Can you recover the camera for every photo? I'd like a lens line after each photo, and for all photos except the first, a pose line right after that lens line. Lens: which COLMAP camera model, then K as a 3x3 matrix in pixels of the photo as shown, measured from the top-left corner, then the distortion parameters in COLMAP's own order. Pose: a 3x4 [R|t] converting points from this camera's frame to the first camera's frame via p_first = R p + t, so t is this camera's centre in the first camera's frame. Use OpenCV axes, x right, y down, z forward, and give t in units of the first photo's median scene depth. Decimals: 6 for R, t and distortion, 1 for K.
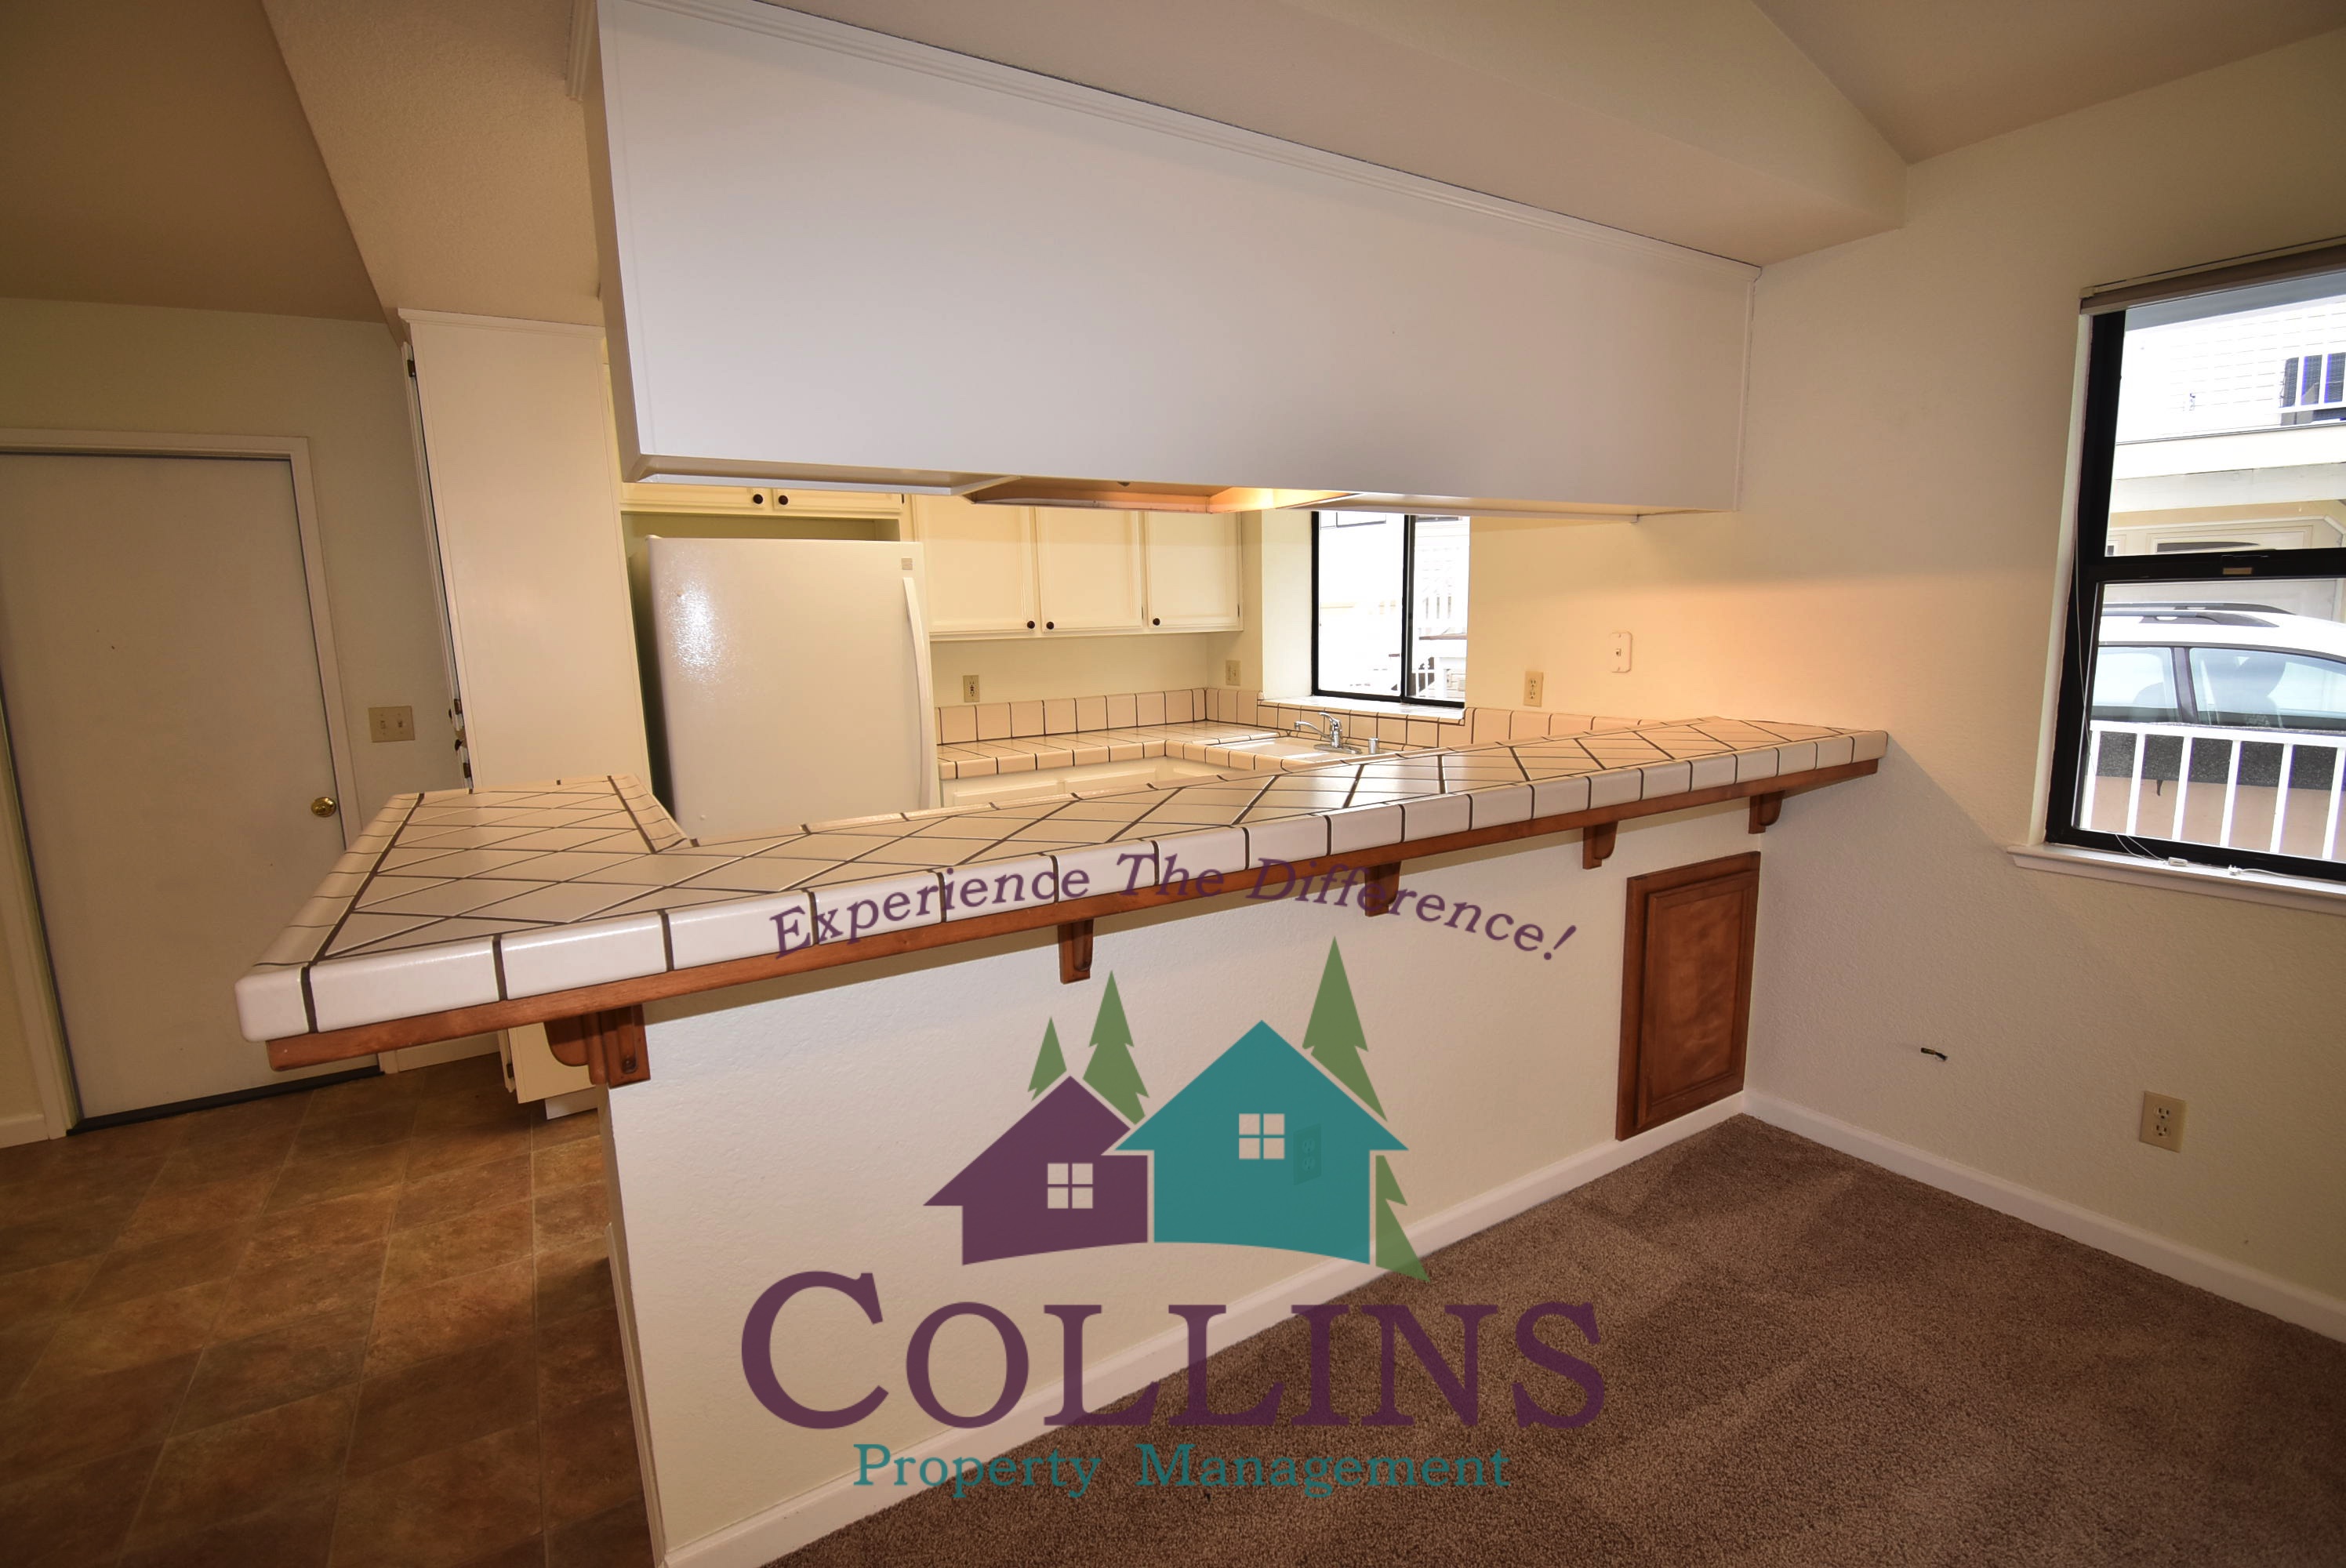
lens RADIAL K [[1060.2, 0, 1170.8], [0, 1060.2, 774.8], [0, 0, 1]] dist [0.002146, -0.000042]
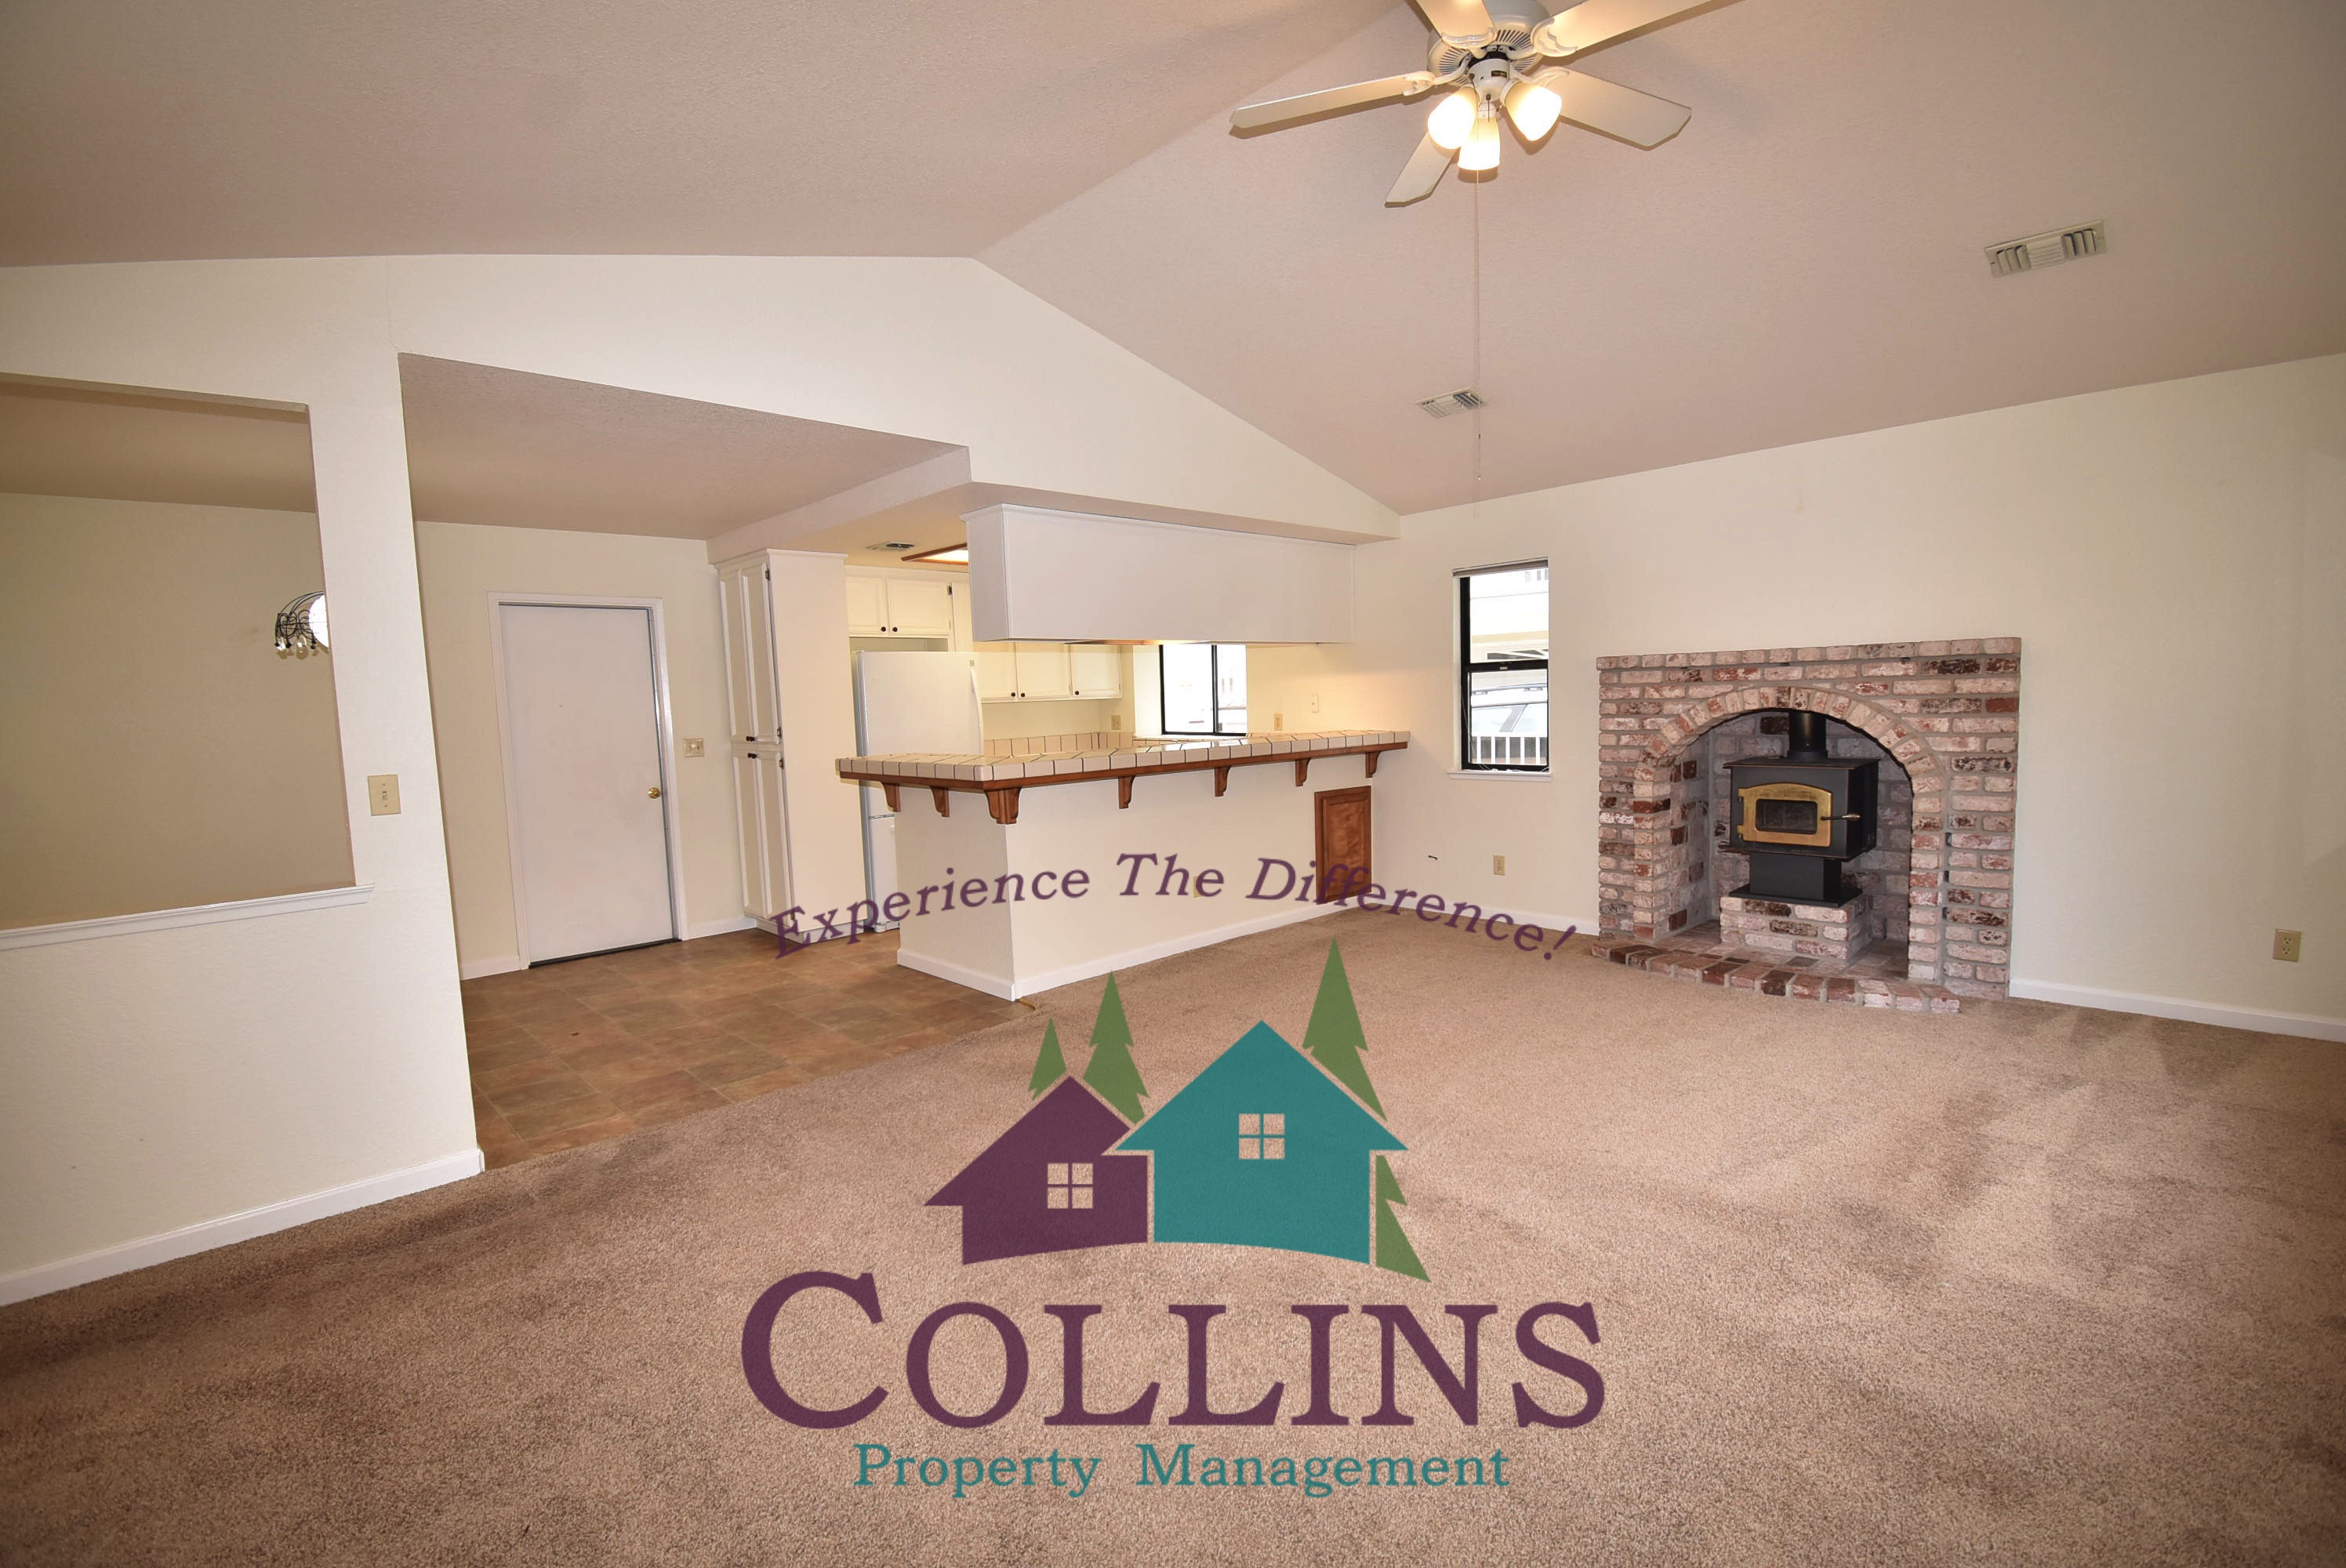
lens RADIAL K [[1028.2, 0, 1173.0], [0, 1028.2, 784.0], [0, 0, 1]] dist [0.001674, 0.000079]
pose [[0.978548, -0.022893, 0.204745, -0.341845], [0.036452, 0.997367, -0.062699, 0.196380], [-0.202771, 0.068817, 0.976805, -1.143189]]
